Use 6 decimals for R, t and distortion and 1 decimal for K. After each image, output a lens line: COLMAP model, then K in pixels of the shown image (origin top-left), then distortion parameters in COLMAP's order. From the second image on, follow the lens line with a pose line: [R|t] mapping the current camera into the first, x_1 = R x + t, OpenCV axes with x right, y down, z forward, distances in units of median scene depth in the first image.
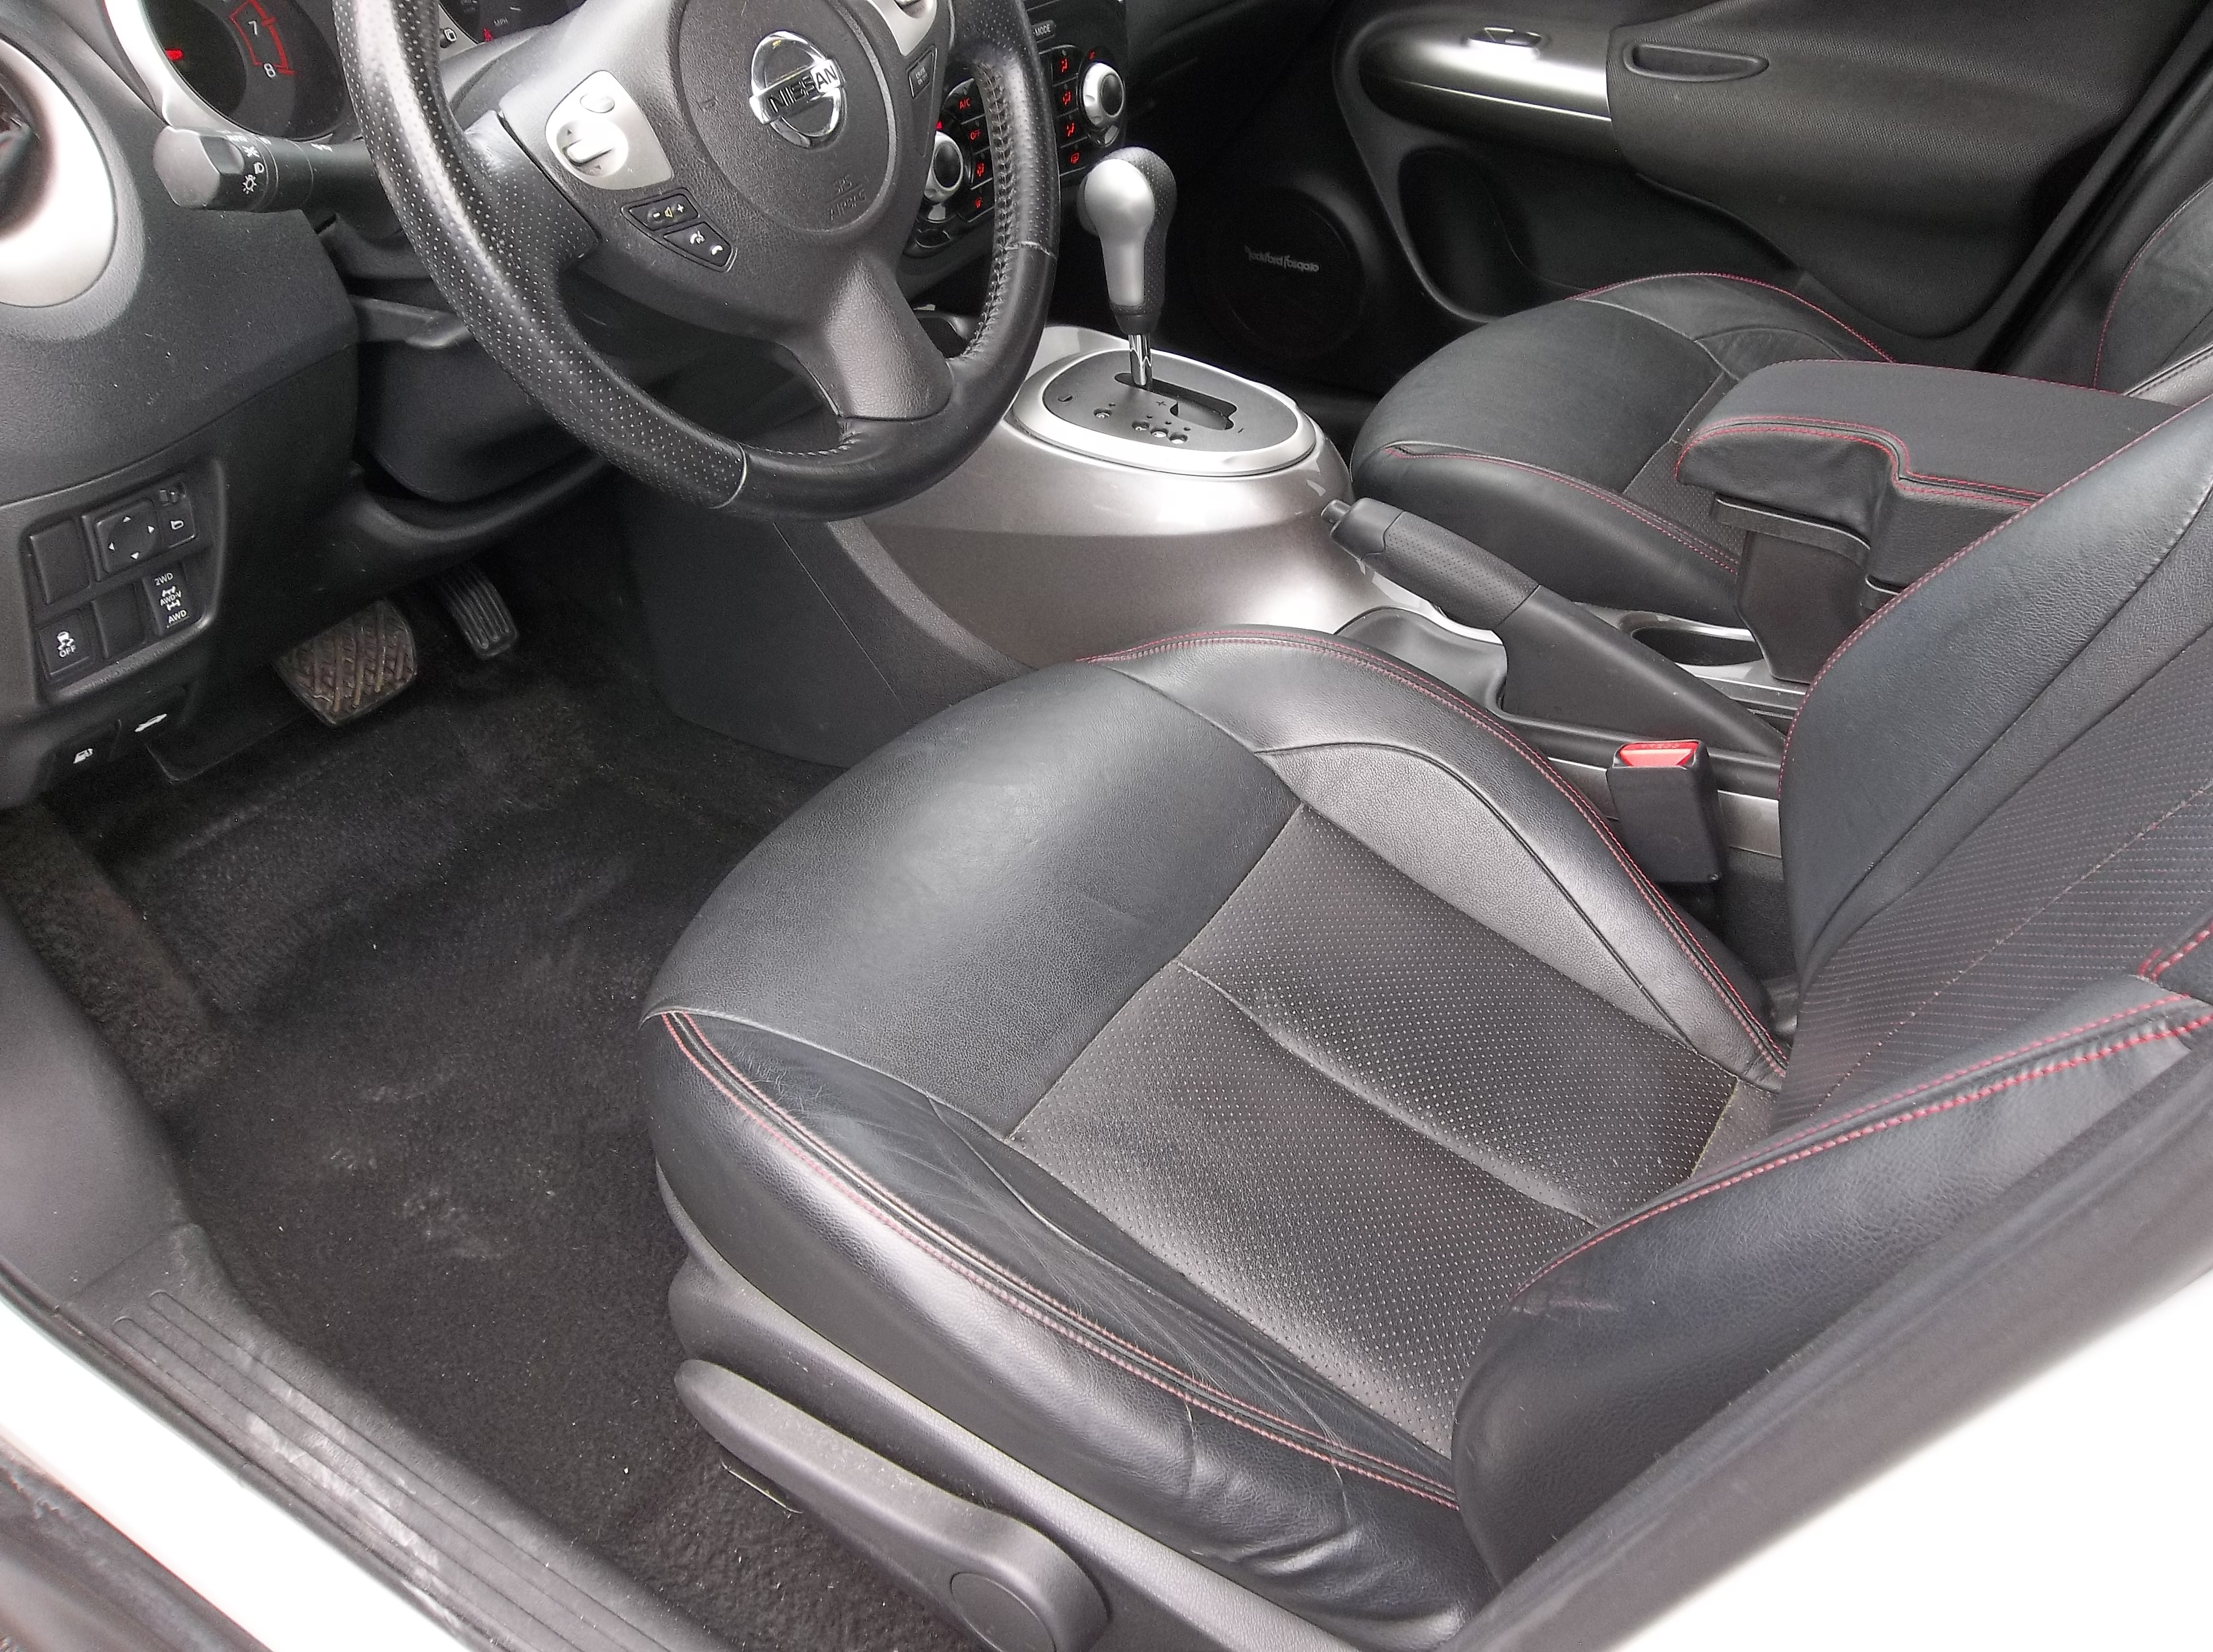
lens RADIAL K [[1818.2, 0, 1105.2], [0, 1818.2, 864.9], [0, 0, 1]] dist [-0.022991, 0.001184]
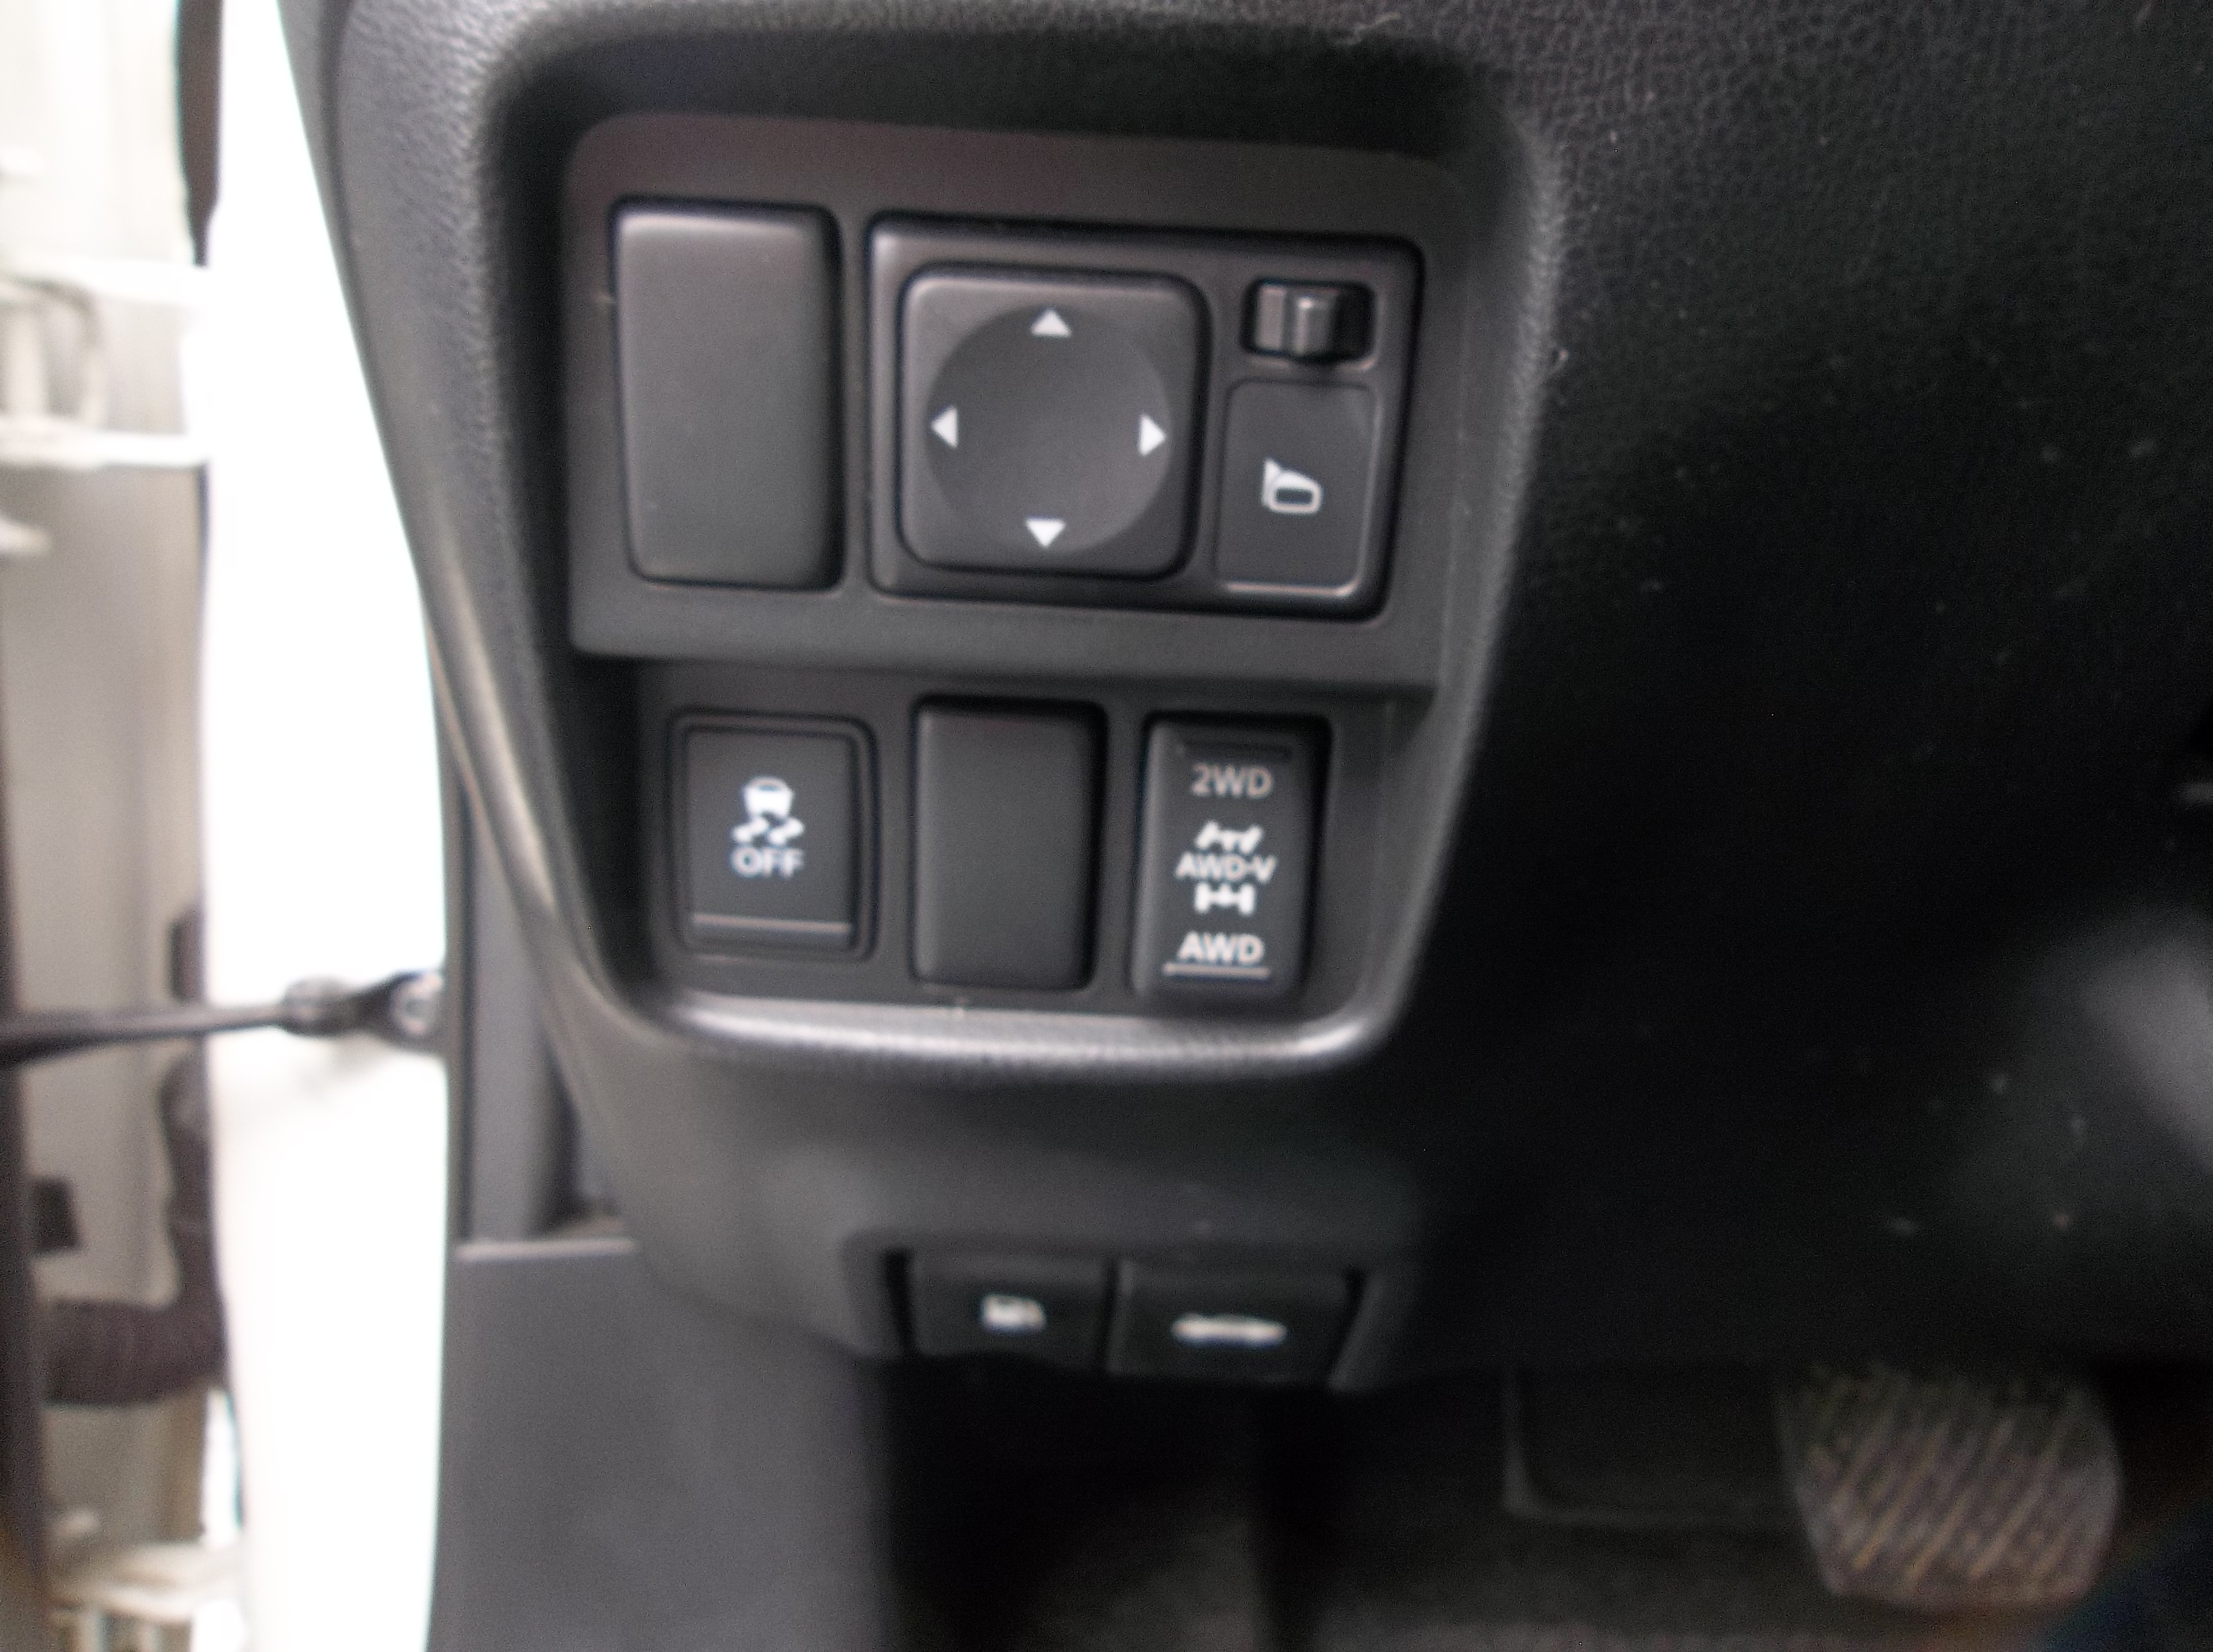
lens RADIAL K [[1818.2, 0, 1105.2], [0, 1818.2, 864.9], [0, 0, 1]] dist [-0.022991, 0.001184]
pose [[0.538971, 0.235743, -0.808662, -0.287142], [-0.548586, 0.826756, -0.124613, -0.094997], [0.639189, 0.510784, 0.574923, 0.744250]]
